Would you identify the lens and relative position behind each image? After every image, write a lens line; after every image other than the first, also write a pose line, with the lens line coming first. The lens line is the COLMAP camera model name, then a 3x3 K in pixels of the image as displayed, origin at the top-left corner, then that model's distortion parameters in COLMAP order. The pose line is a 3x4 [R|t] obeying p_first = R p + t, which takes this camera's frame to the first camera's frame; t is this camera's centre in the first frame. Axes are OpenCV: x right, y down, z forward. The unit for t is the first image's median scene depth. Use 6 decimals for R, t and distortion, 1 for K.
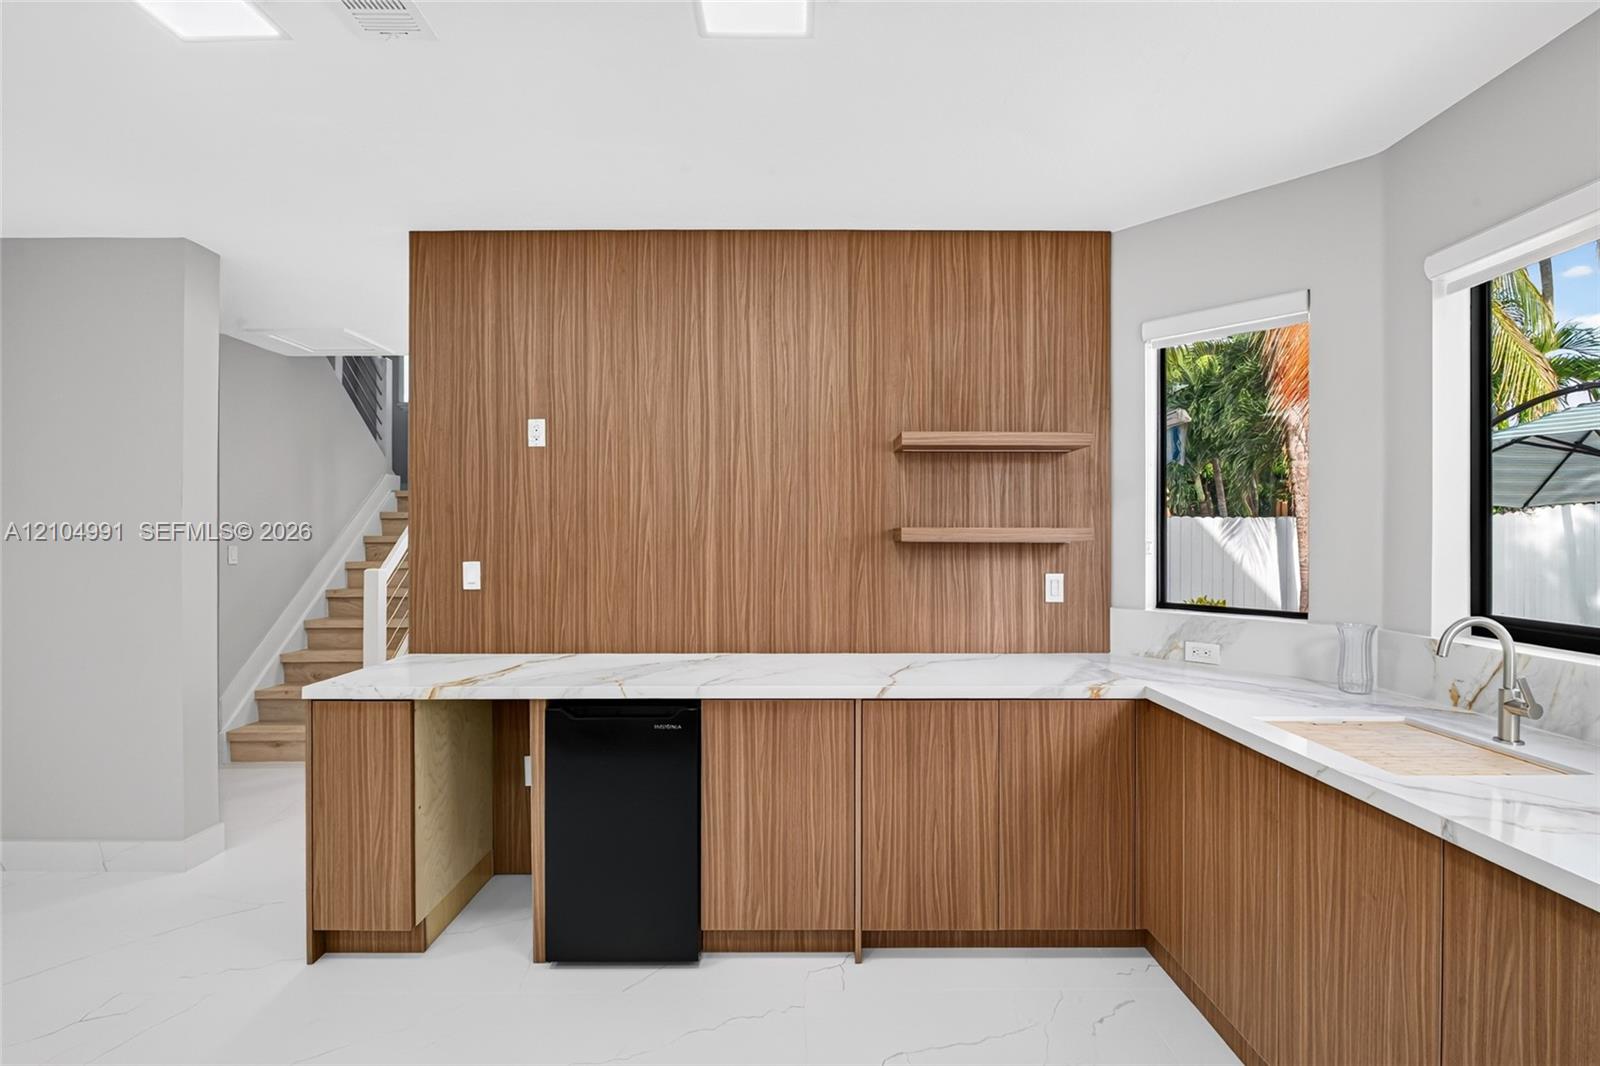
lens RADIAL K [[727.4, 0, 800.0], [0, 727.4, 533.0], [0, 0, 1]] dist [-0.001531, -0.000363]
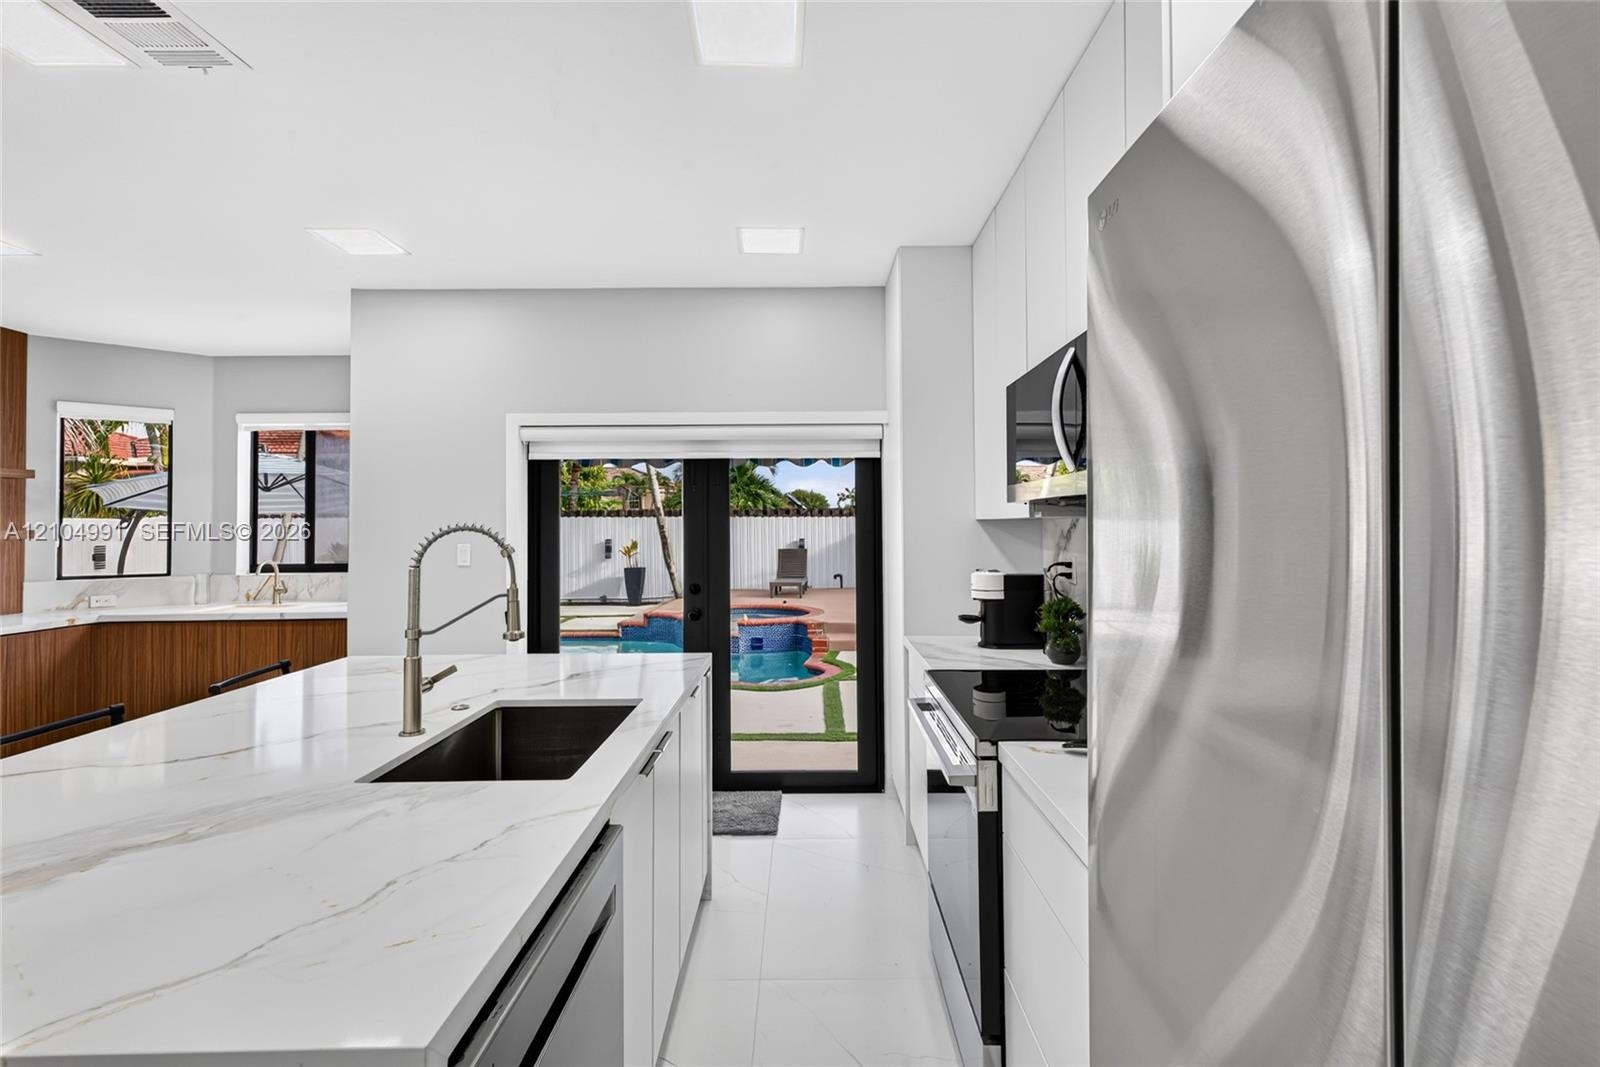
lens RADIAL K [[714.7, 0, 800.0], [0, 714.7, 519.7], [0, 0, 1]] dist [0.017250, -0.000667]
pose [[0.020693, 0.009001, 0.999745, -1.324897], [0.014406, 0.999853, -0.009301, 0.011964], [-0.999682, 0.014595, 0.020560, -0.812812]]
